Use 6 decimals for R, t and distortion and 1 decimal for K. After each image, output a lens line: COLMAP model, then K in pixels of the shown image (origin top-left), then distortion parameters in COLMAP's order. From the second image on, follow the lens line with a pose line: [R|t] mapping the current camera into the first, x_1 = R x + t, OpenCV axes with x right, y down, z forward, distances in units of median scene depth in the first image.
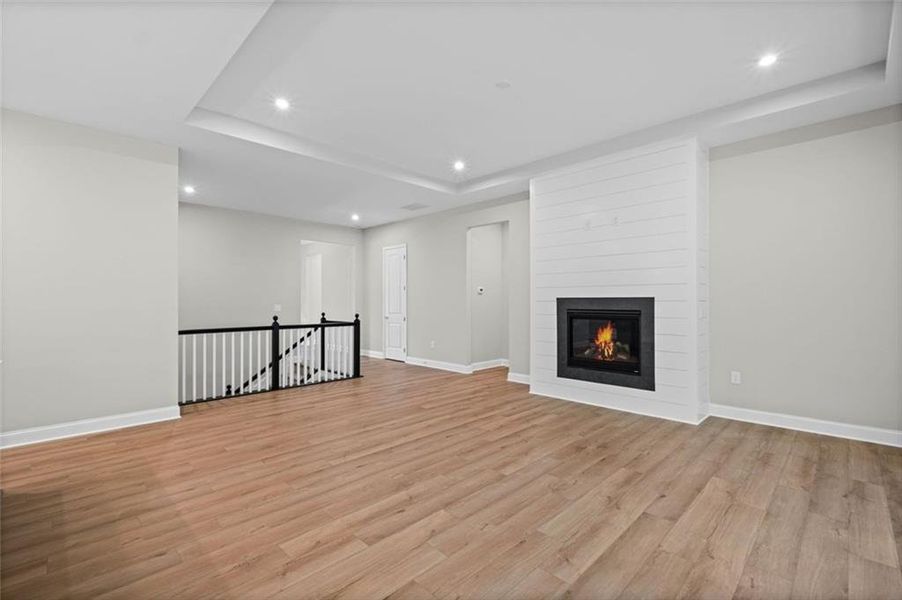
lens RADIAL K [[398.6, 0, 445.5], [0, 398.6, 298.0], [0, 0, 1]] dist [0.000426, -0.001273]
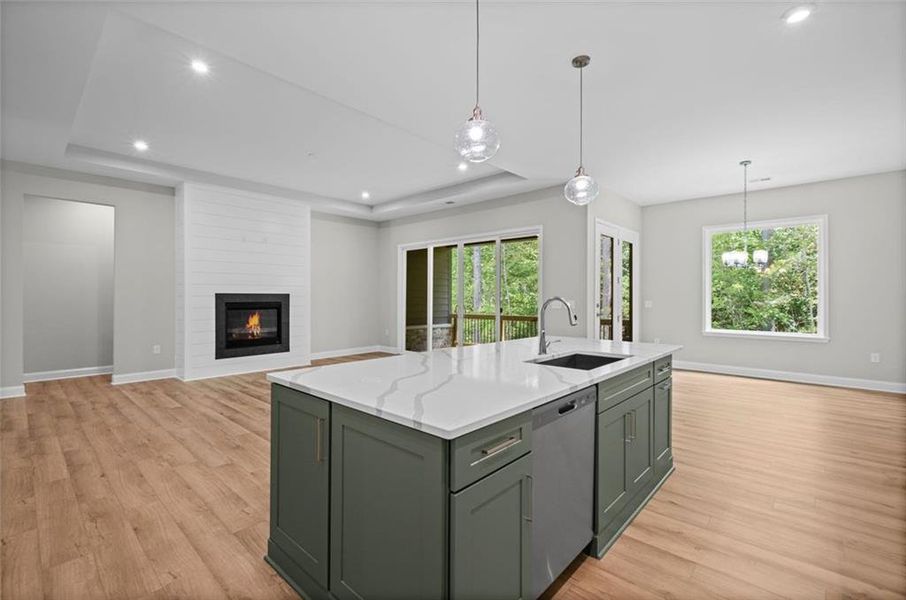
lens RADIAL K [[397.4, 0, 448.8], [0, 397.4, 295.6], [0, 0, 1]] dist [0.002666, -0.003598]
pose [[-0.041923, 0.005869, 0.999104, -1.137784], [-0.010181, 0.999928, -0.006301, 0.008391], [-0.999069, -0.010436, -0.041860, 0.430439]]
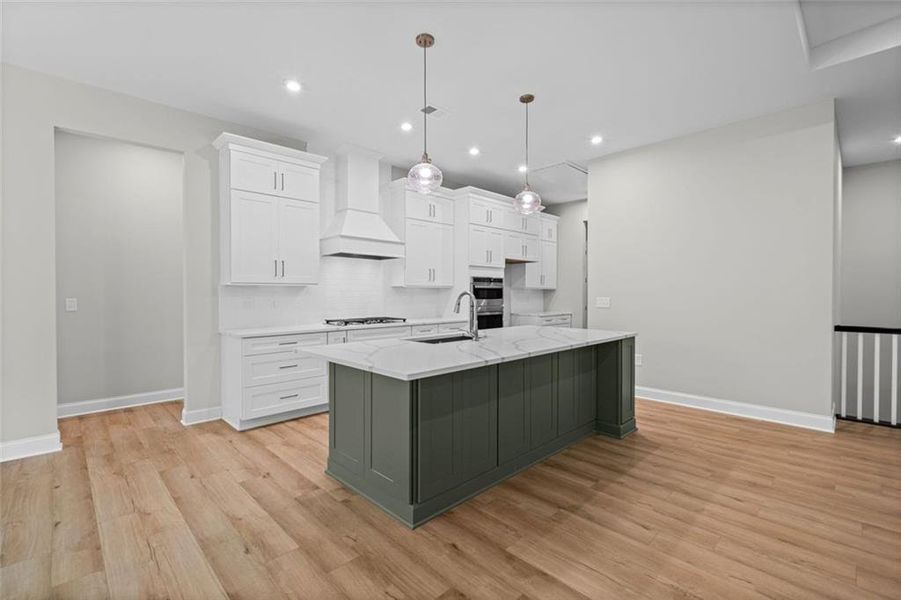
lens RADIAL K [[398.1, 0, 450.1], [0, 398.1, 296.5], [0, 0, 1]] dist [0.000426, -0.001273]
pose [[-0.014531, 0.005829, -0.999877, 0.158803], [0.009254, 0.999941, 0.005695, 0.009749], [0.999852, -0.009171, -0.014584, 0.232286]]
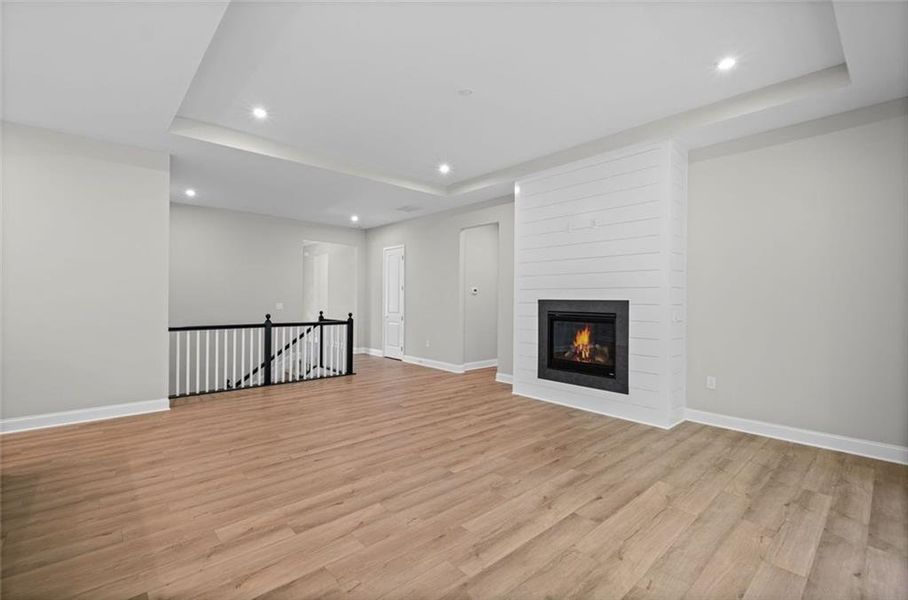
lens RADIAL K [[398.3, 0, 447.8], [0, 398.3, 296.5], [0, 0, 1]] dist [0.002666, -0.003598]
pose [[0.998692, 0.009858, -0.050165, 0.123632], [-0.009861, 0.999951, 0.000189, -0.007582], [0.050164, 0.000305, 0.998741, -0.019672]]
